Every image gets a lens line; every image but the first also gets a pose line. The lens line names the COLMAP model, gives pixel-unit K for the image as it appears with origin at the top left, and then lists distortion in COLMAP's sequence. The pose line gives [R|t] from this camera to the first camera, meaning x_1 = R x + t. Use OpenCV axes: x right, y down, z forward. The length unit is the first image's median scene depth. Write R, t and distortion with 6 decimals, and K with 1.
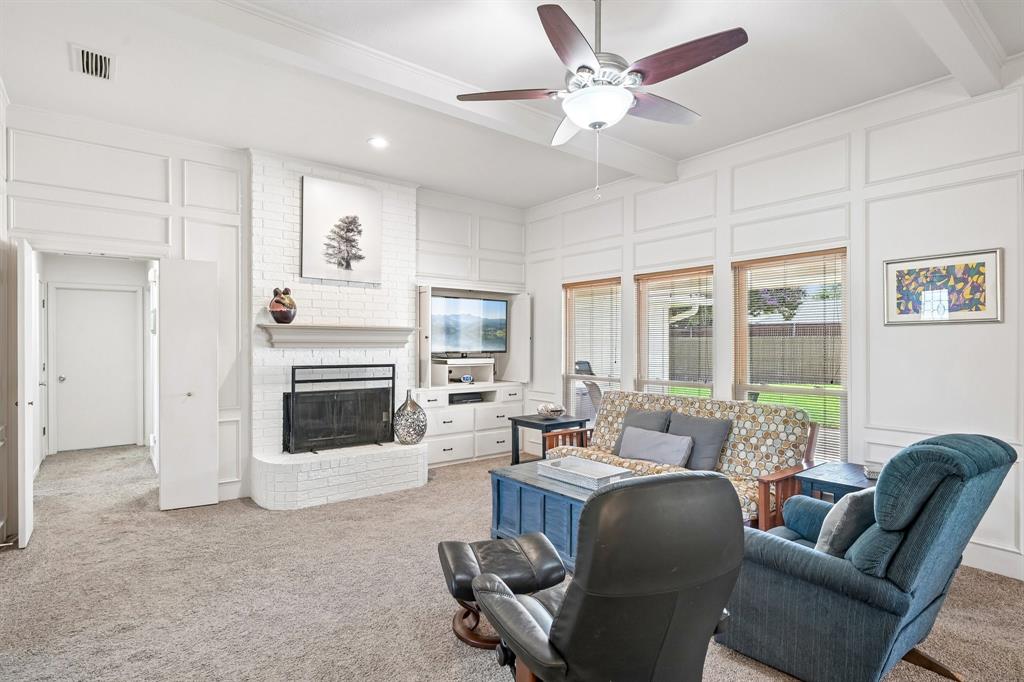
lens RADIAL K [[511.6, 0, 504.3], [0, 511.6, 348.1], [0, 0, 1]] dist [-0.001718, 0.000310]
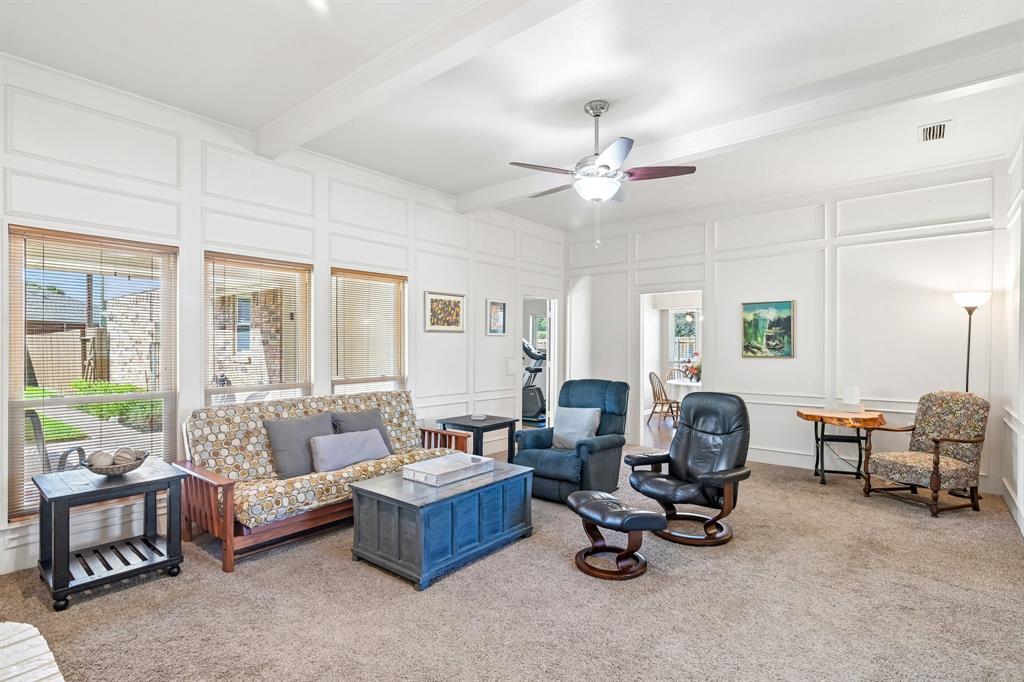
lens RADIAL K [[511.6, 0, 504.7], [0, 511.6, 346.8], [0, 0, 1]] dist [-0.001718, 0.000310]
pose [[-0.200963, -0.004411, 0.979589, -0.737717], [0.003353, 0.999981, 0.005191, -0.004520], [-0.979593, 0.004328, -0.200944, 0.927434]]
